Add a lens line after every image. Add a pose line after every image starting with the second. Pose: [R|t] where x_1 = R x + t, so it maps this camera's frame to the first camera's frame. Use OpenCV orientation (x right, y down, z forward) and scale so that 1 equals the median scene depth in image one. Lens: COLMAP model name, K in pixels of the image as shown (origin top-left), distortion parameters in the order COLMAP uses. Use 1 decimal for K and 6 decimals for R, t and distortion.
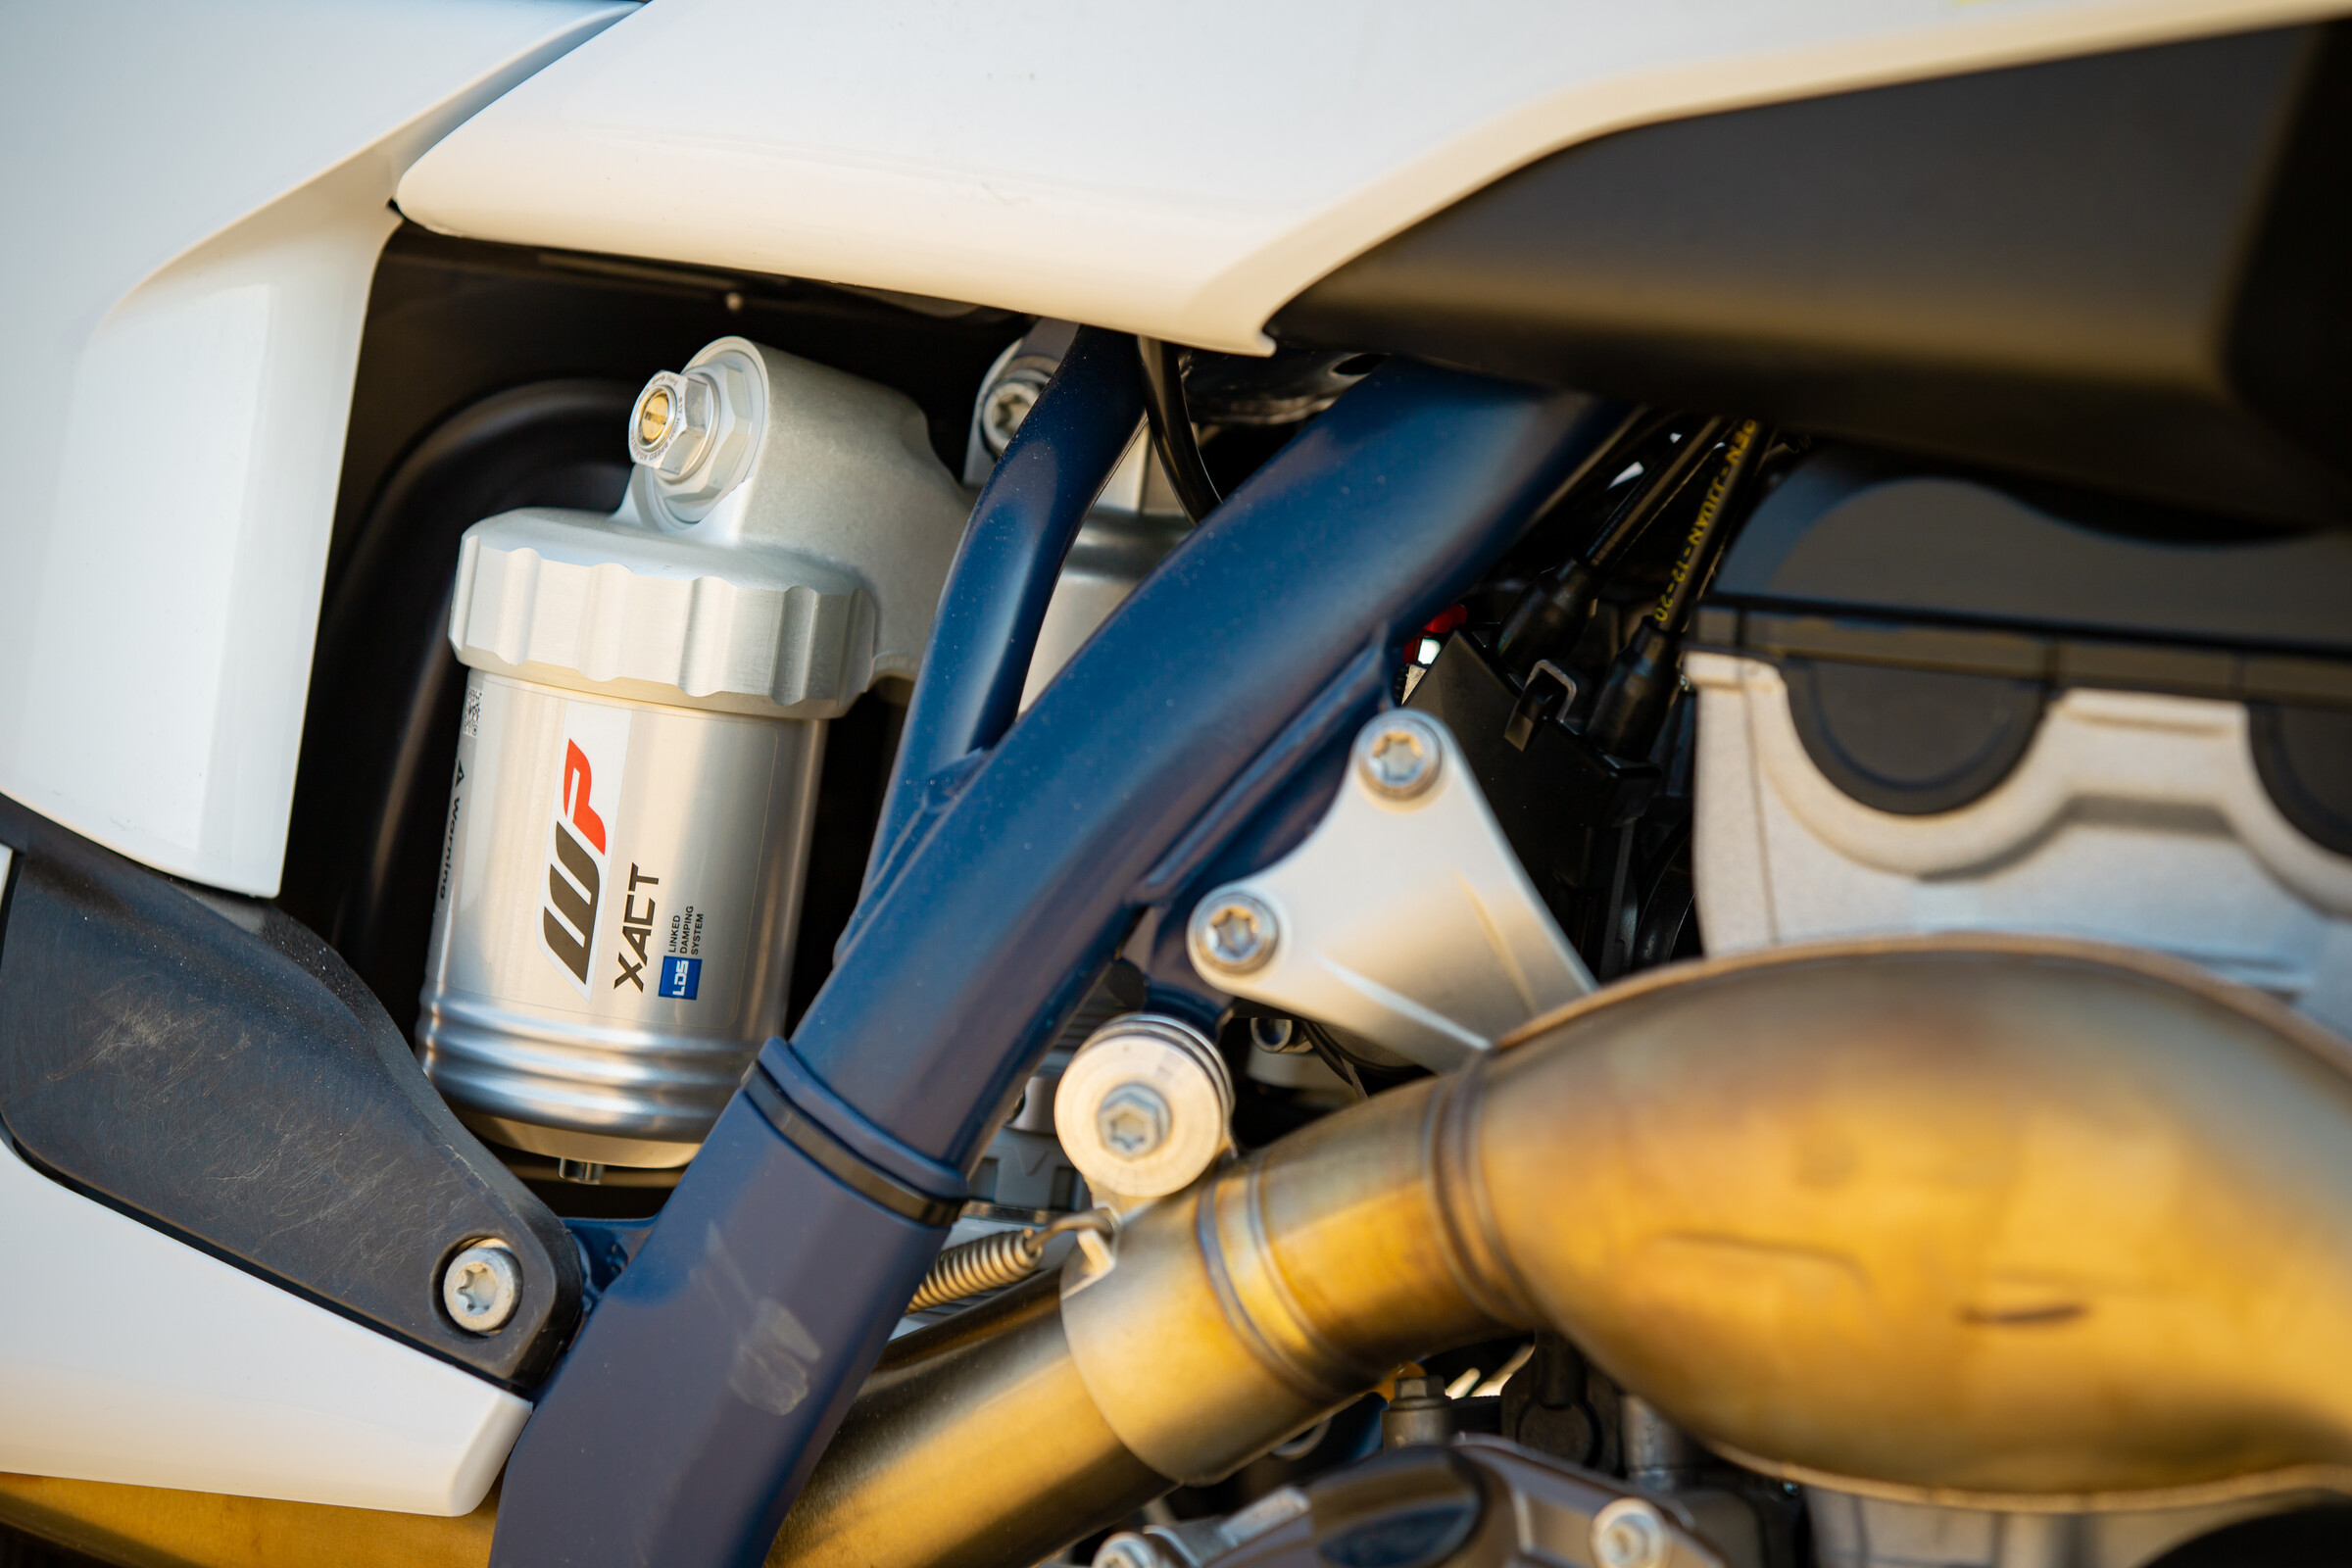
lens RADIAL K [[9853.1, 0, 1187.4], [0, 9853.1, 780.5], [0, 0, 1]] dist [0.404246, 0.000000]
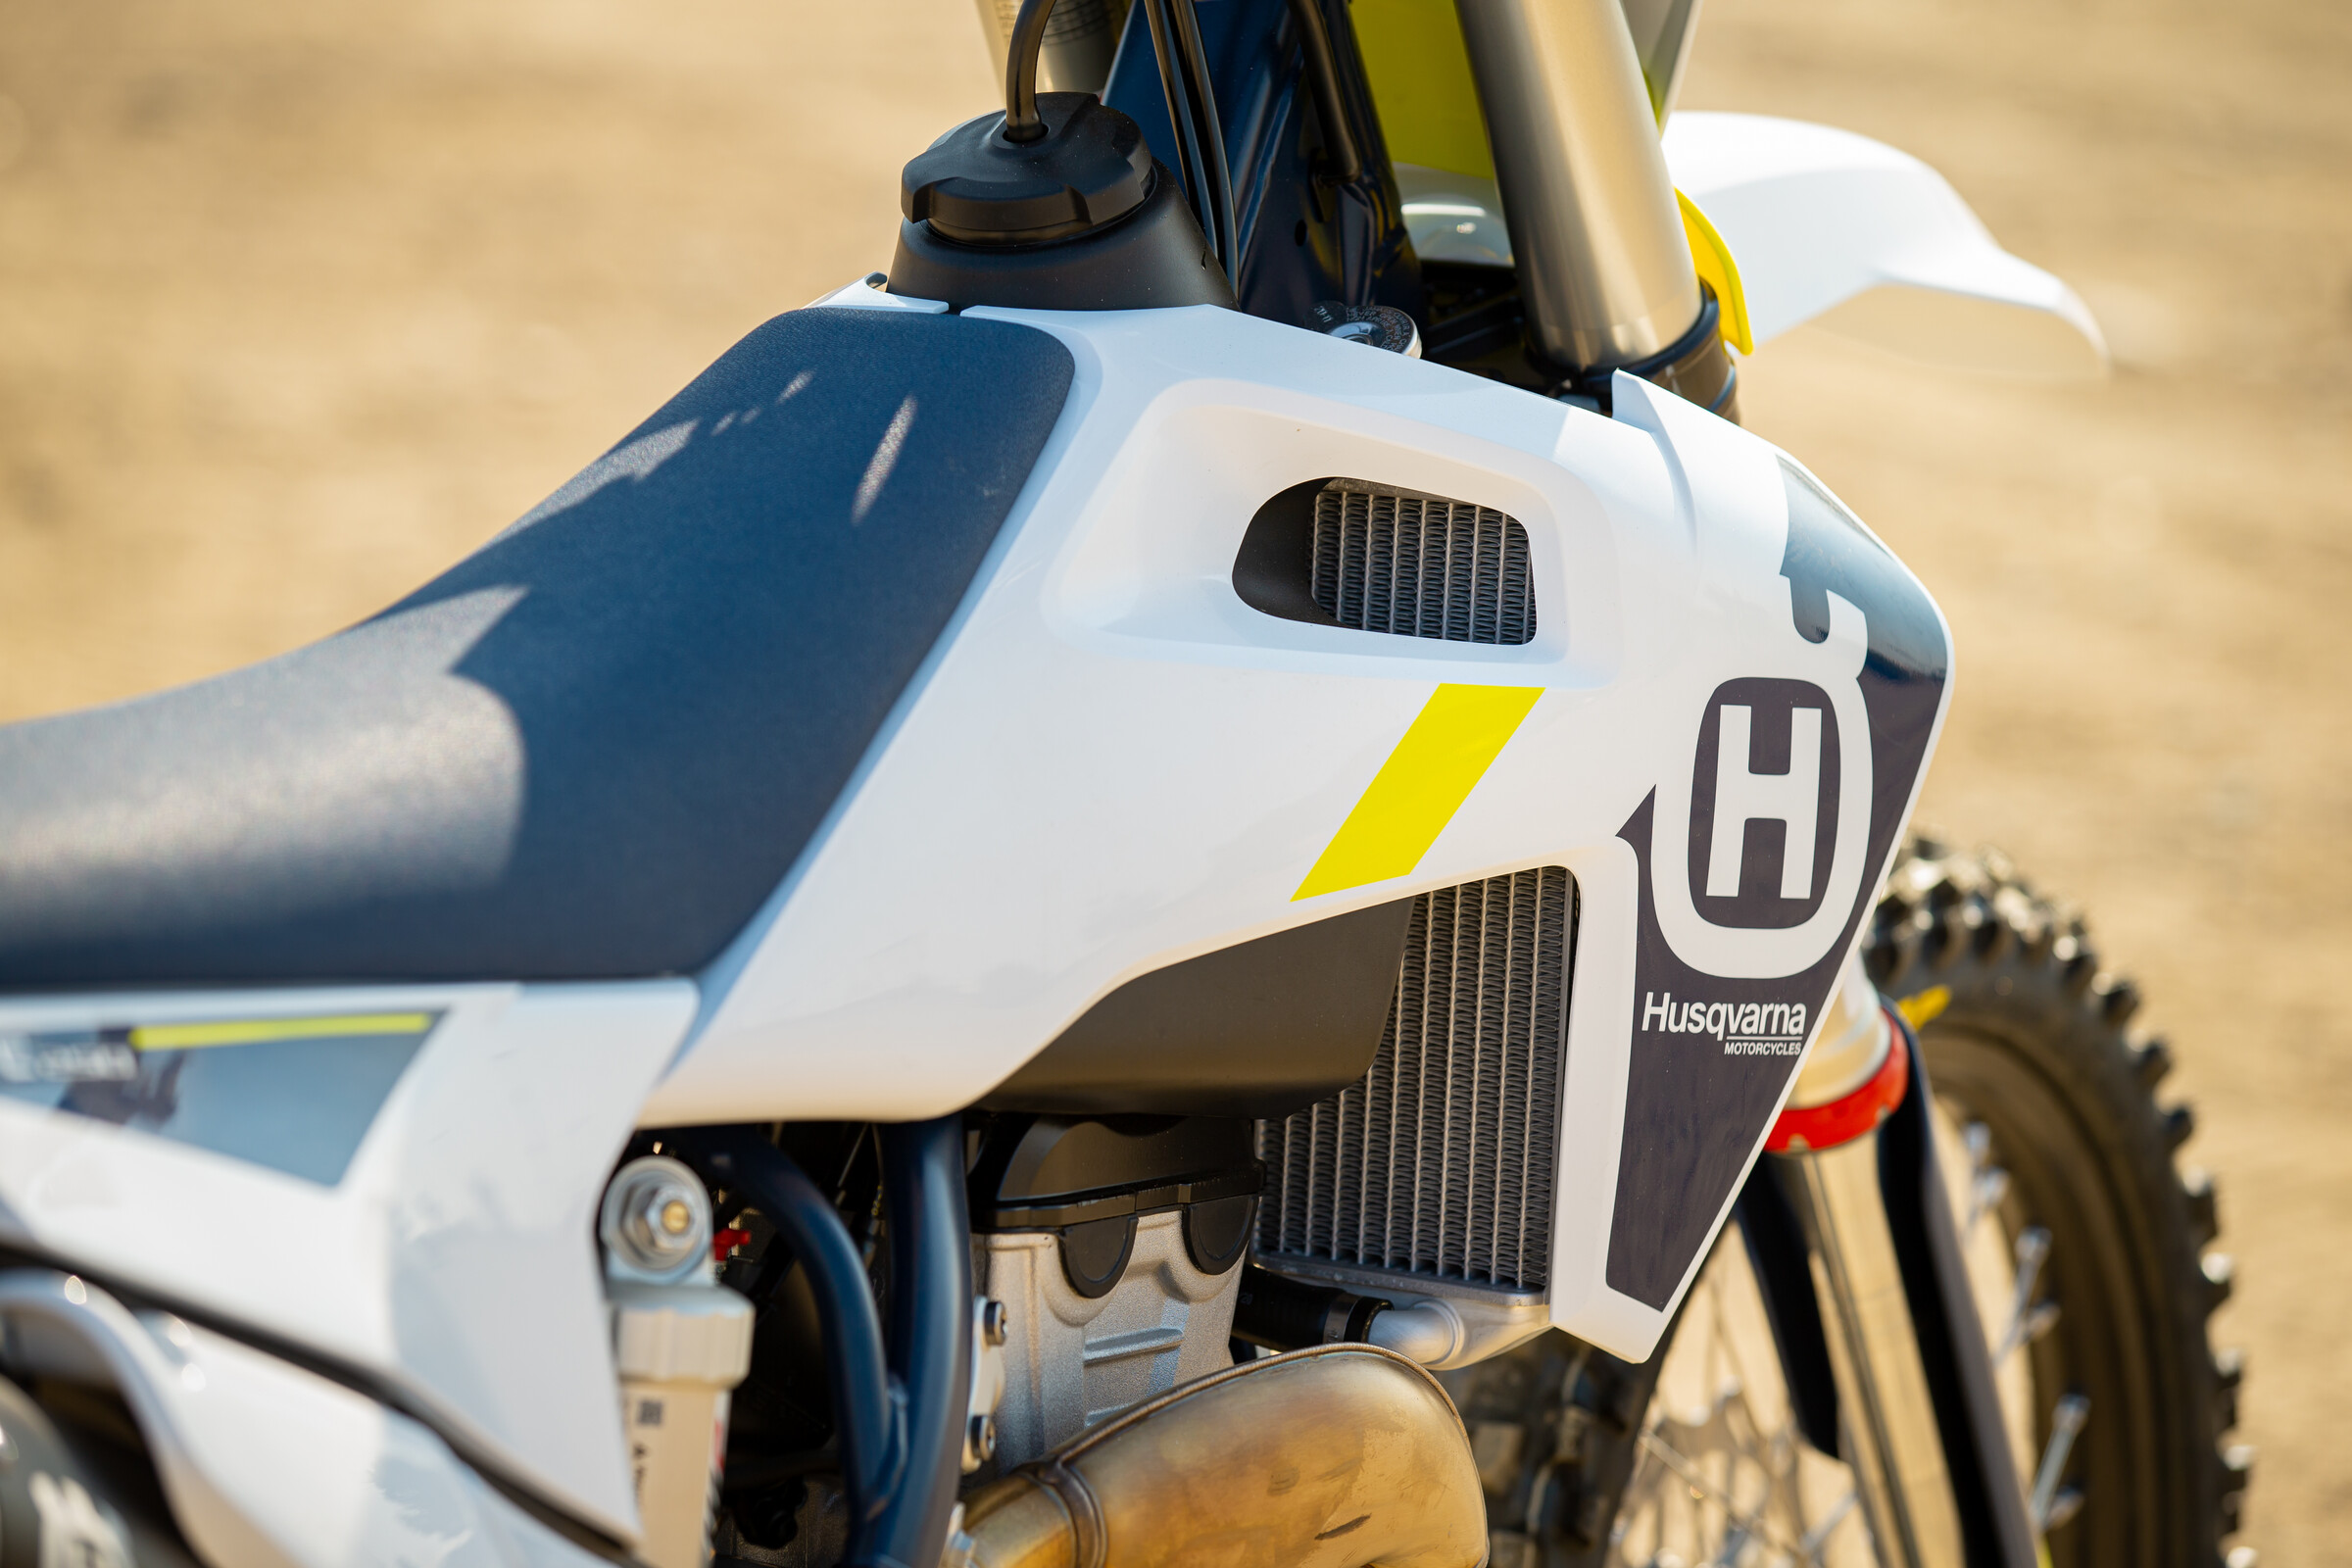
lens RADIAL K [[9853.1, 0, 1174.0], [0, 9853.1, 780.5], [0, 0, 1]] dist [0.404246, 0.000000]
pose [[0.006488, -0.171115, 0.985230, -1.841027], [-0.019663, 0.985038, 0.171211, -0.433542], [-0.999786, -0.020483, 0.003026, 0.986382]]
